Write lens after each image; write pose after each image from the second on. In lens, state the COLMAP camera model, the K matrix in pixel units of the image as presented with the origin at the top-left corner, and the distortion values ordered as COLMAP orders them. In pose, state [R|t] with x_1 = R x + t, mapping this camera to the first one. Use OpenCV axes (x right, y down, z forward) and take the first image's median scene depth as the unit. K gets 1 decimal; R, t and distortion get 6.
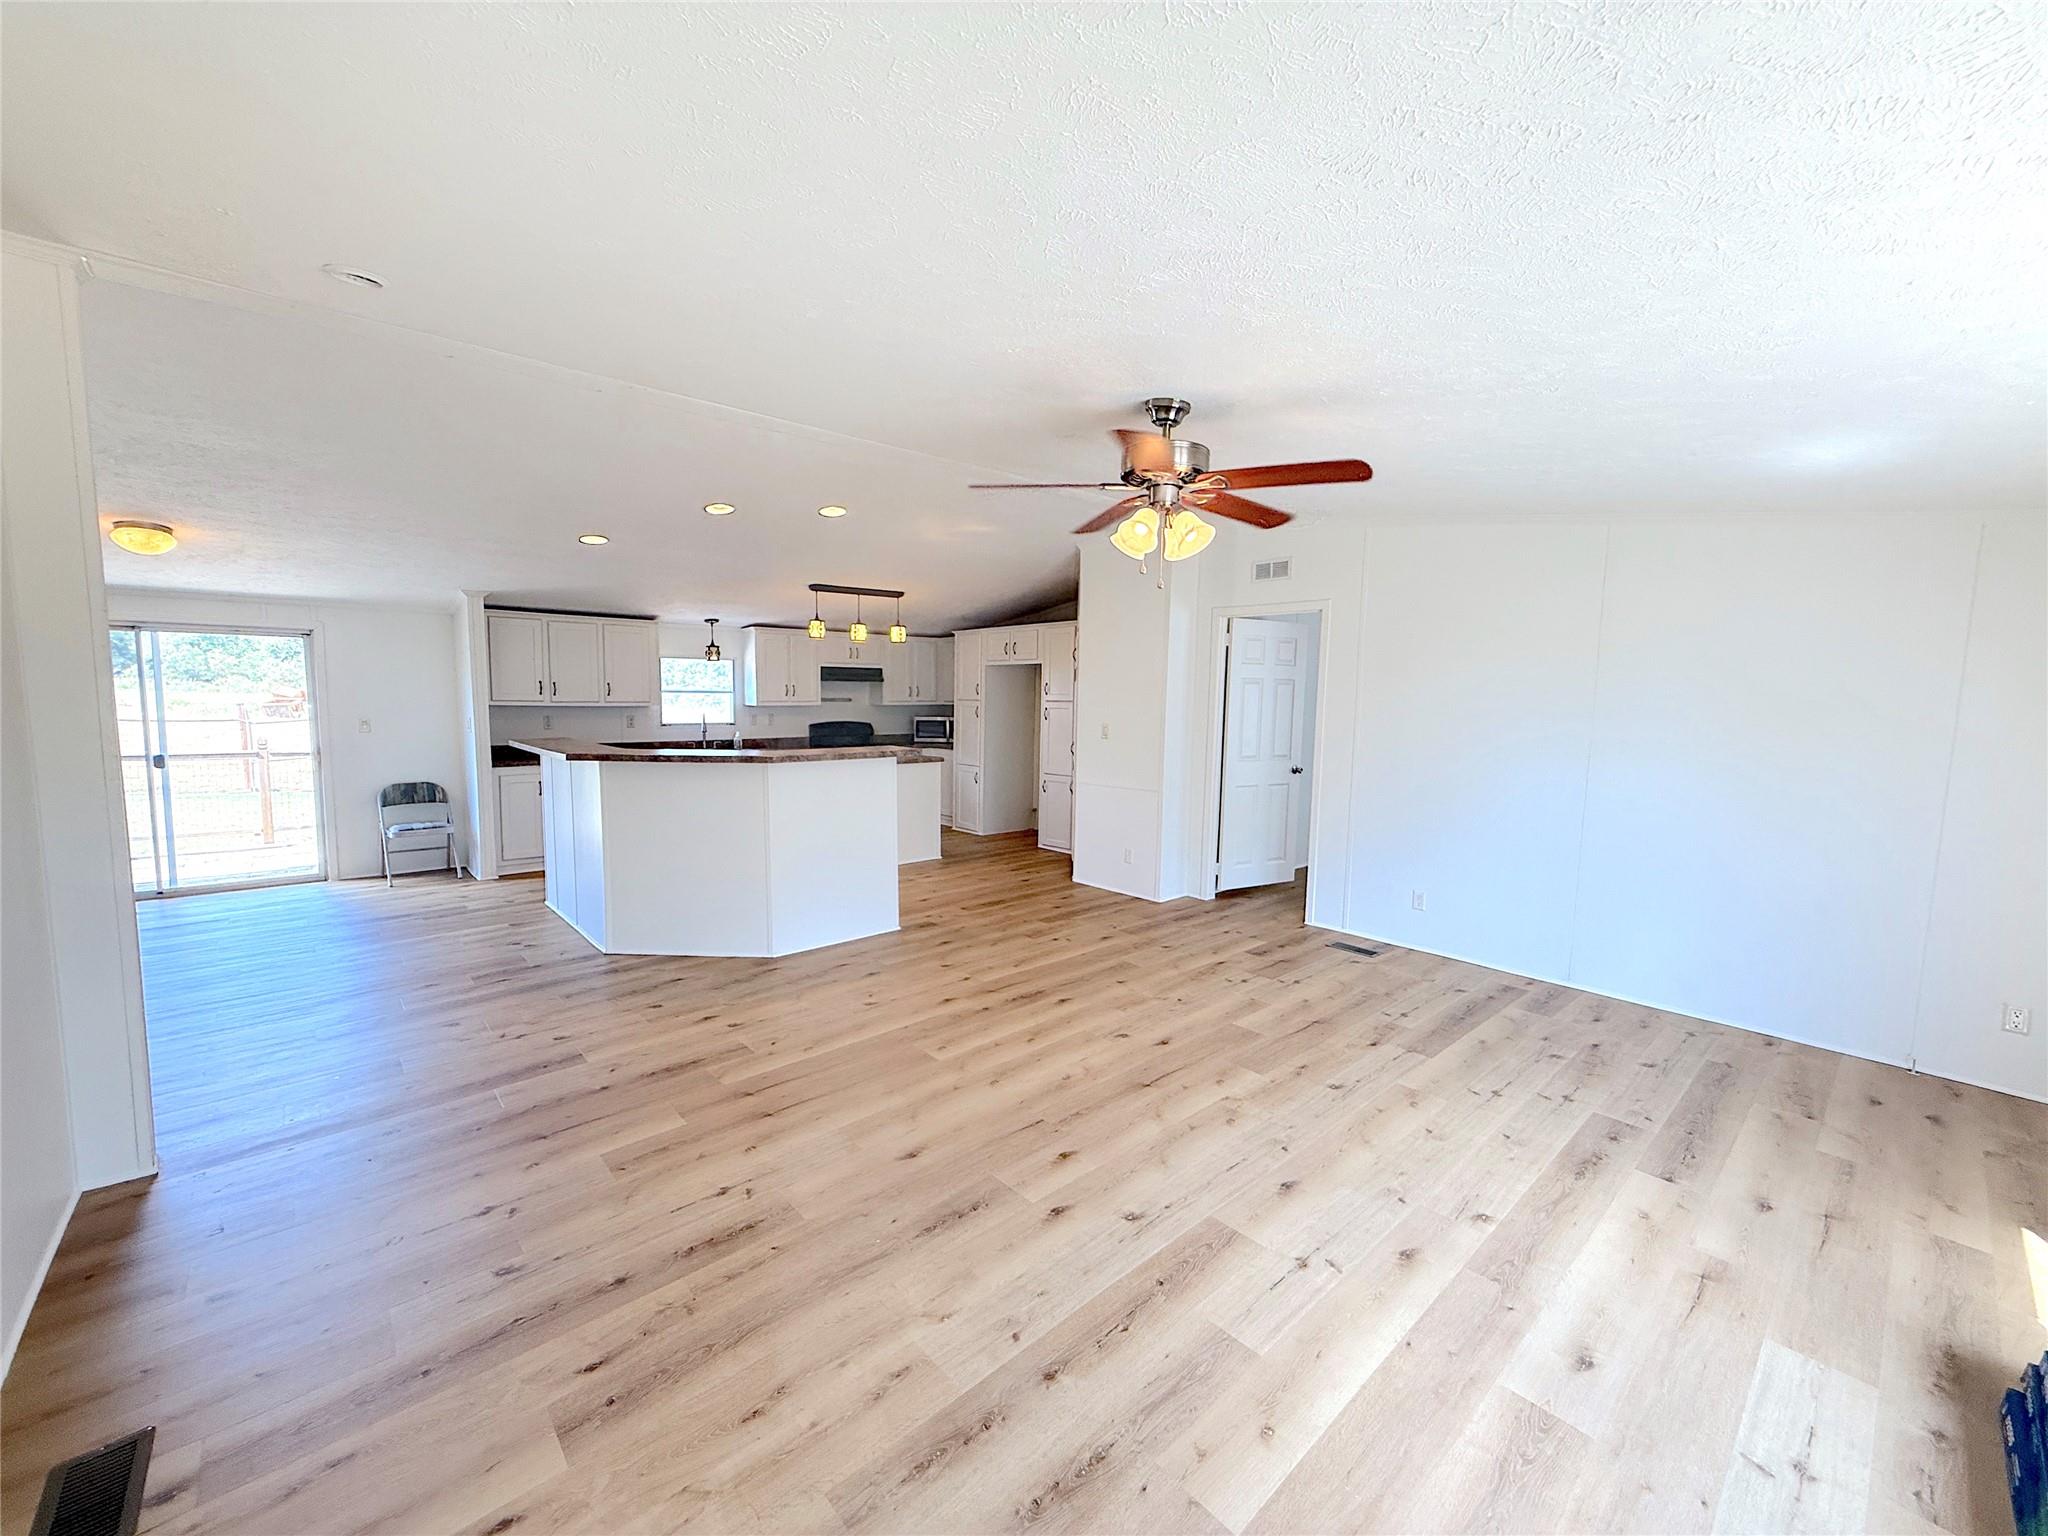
lens RADIAL K [[815.1, 0, 1018.7], [0, 815.1, 772.7], [0, 0, 1]] dist [-0.001761, 0.000822]
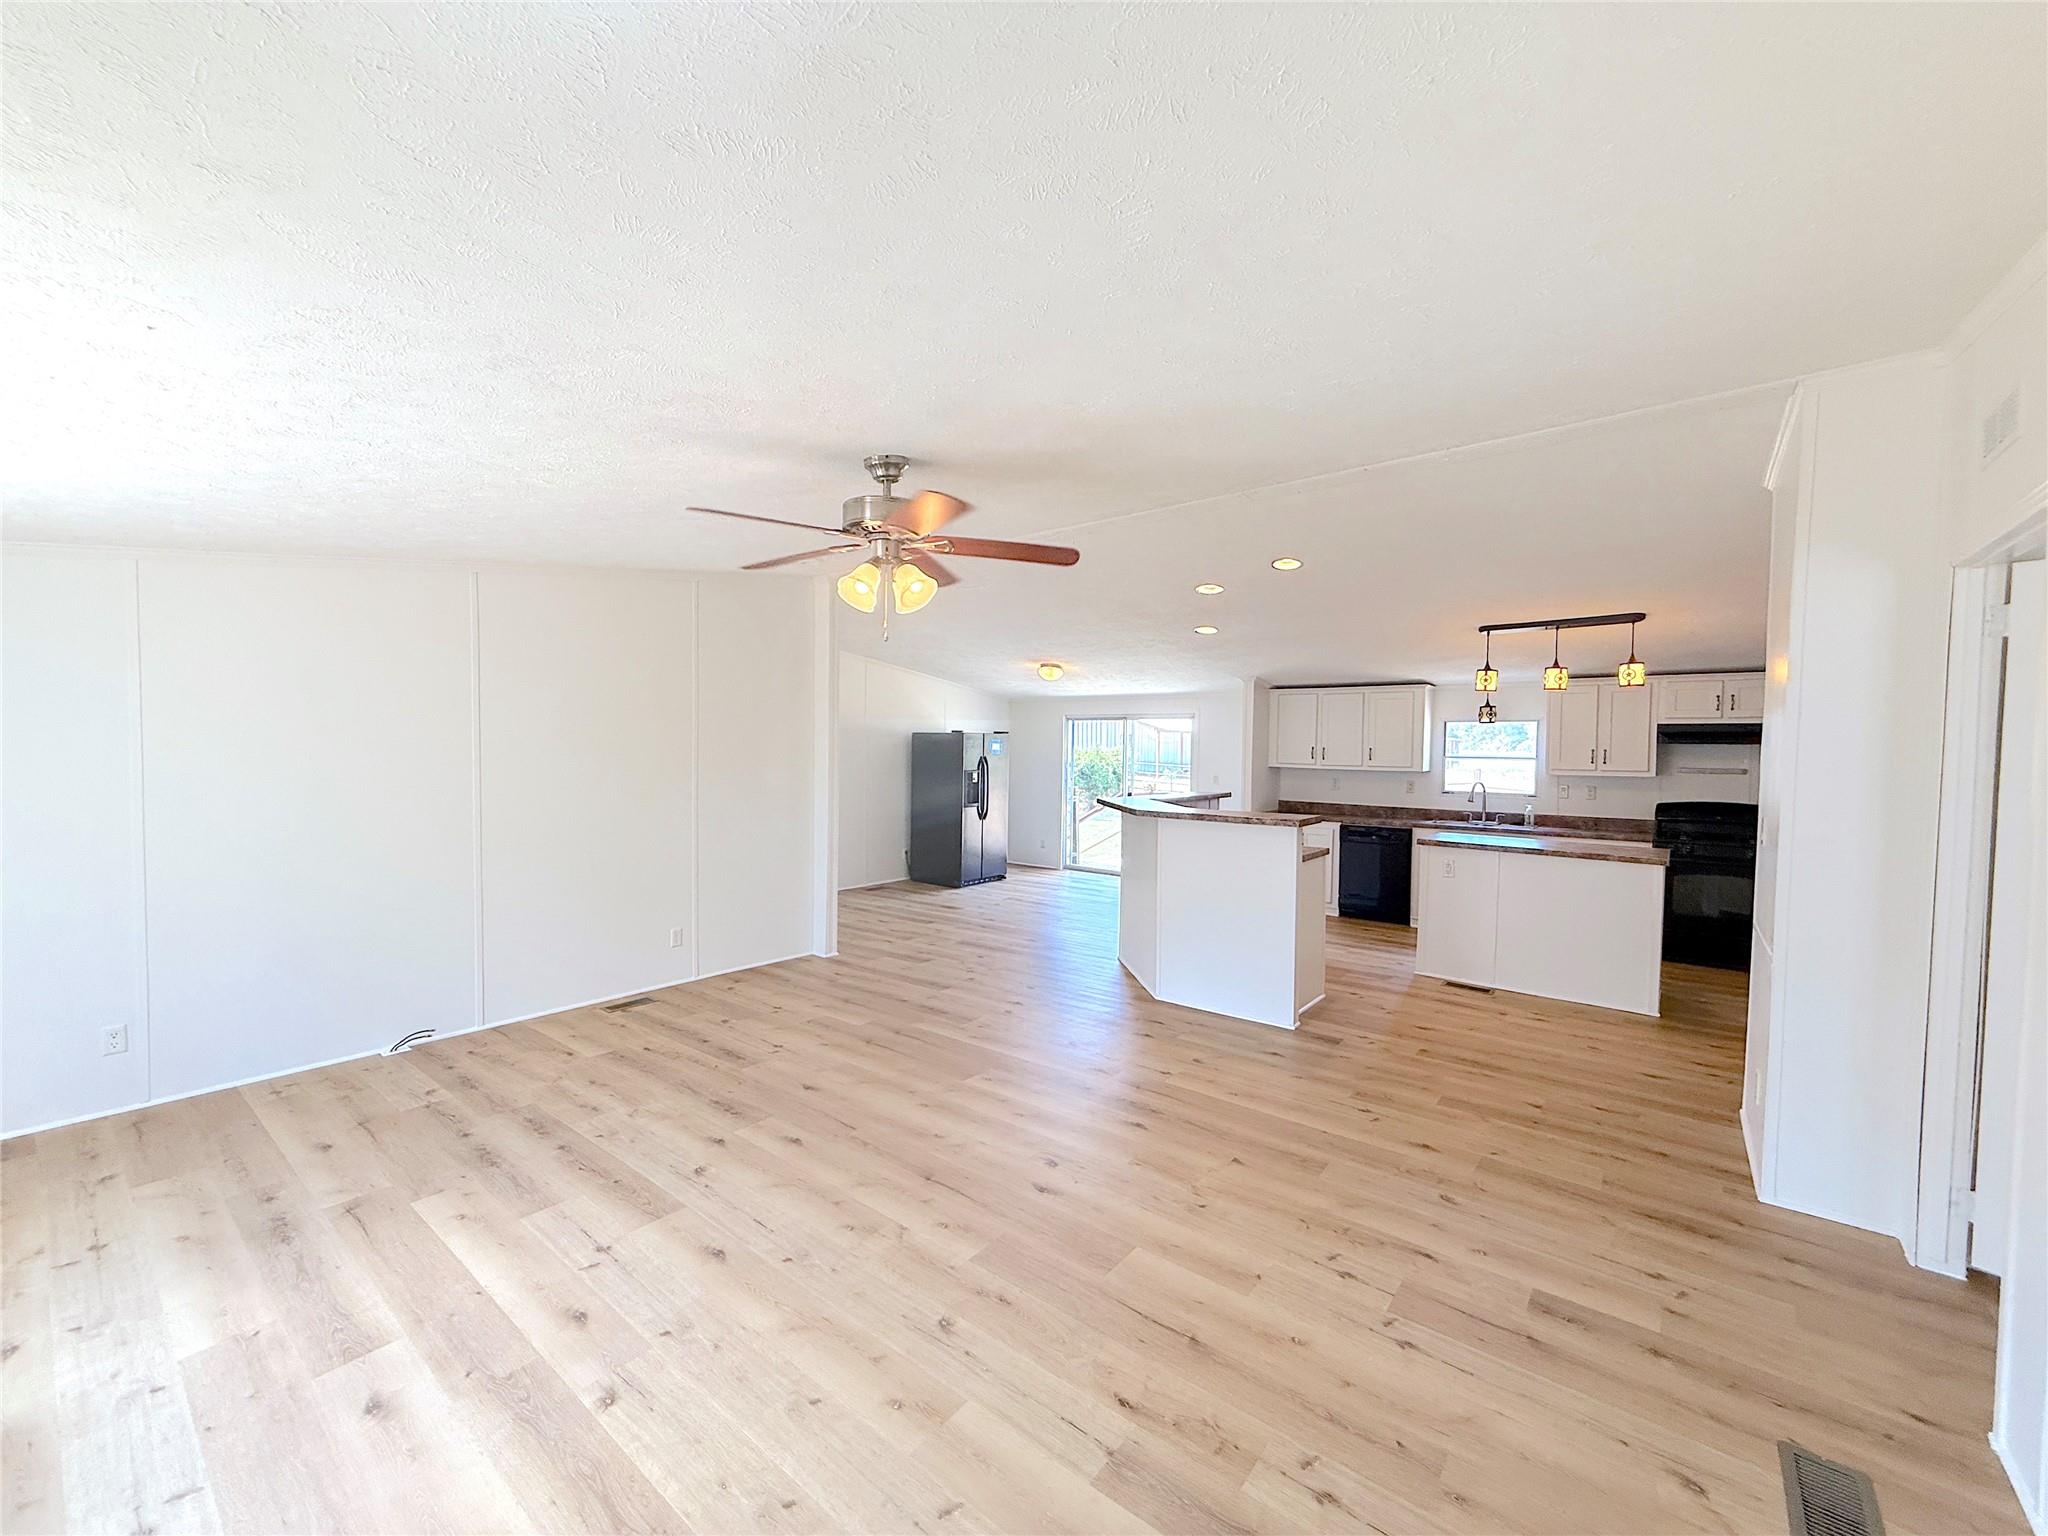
lens RADIAL K [[815.1, 0, 1018.7], [0, 815.1, 772.7], [0, 0, 1]] dist [-0.001761, 0.000822]
pose [[0.163652, 0.020294, -0.986309, 0.600518], [-0.108057, 0.994142, 0.002526, -0.043541], [0.980582, 0.106164, 0.164886, 0.512788]]
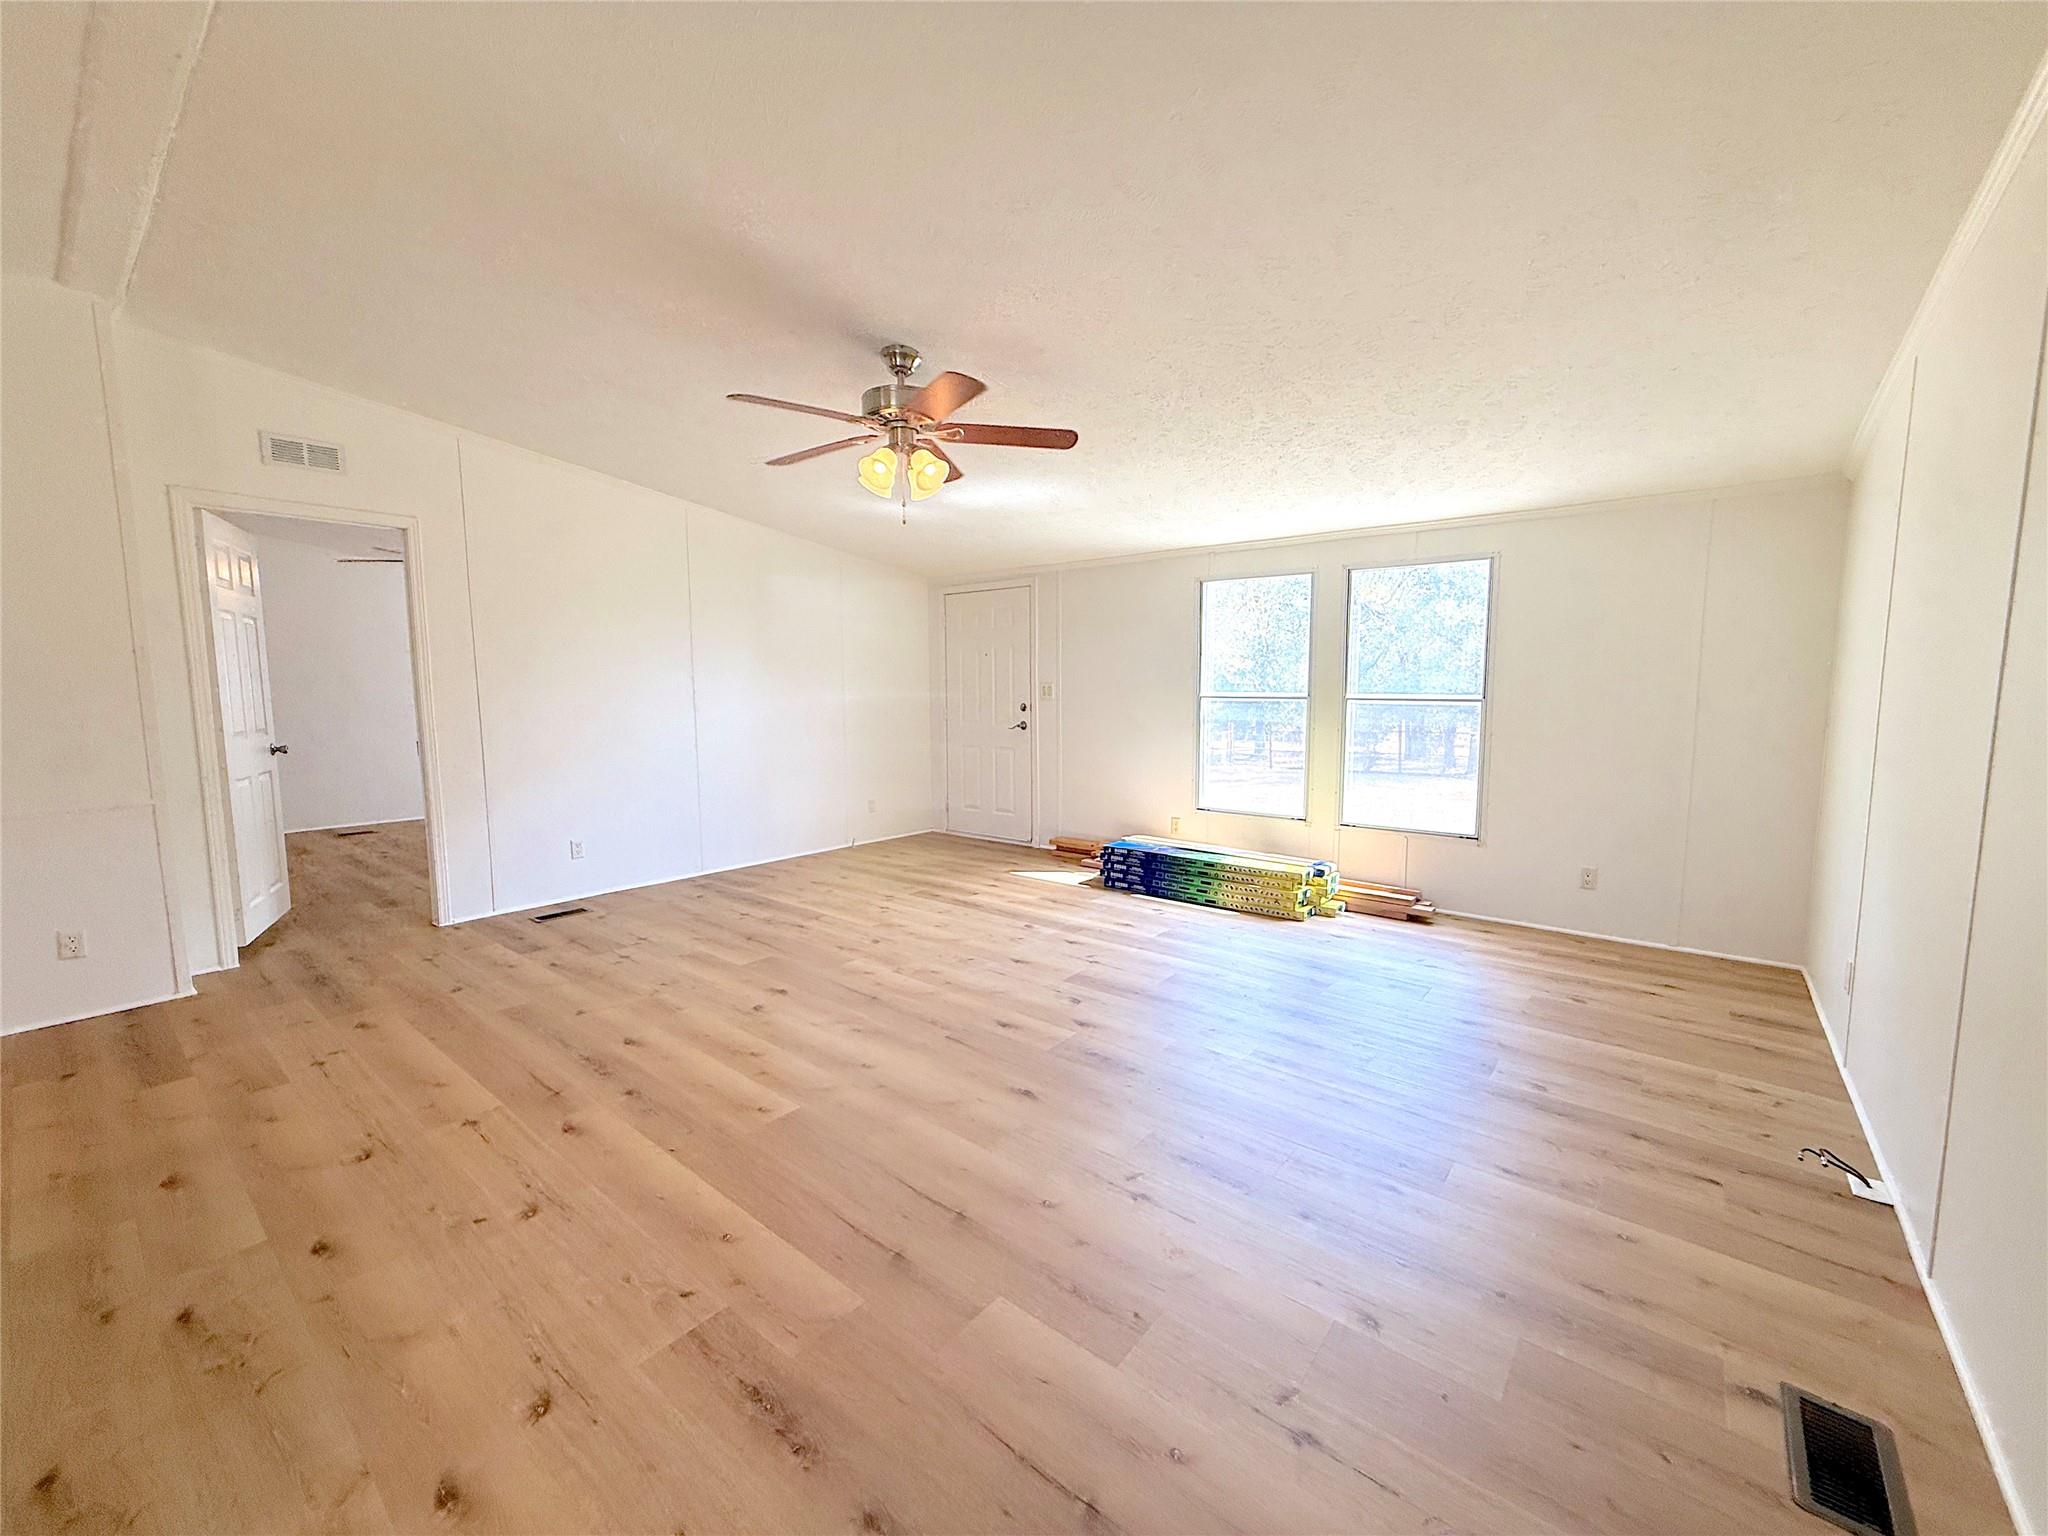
lens RADIAL K [[815.1, 0, 1018.7], [0, 815.1, 772.7], [0, 0, 1]] dist [-0.001761, 0.000822]
pose [[-0.157475, -0.120316, 0.980166, -0.490293], [0.101579, 0.985312, 0.137268, -0.014789], [-0.982285, 0.121181, -0.142940, 0.530211]]
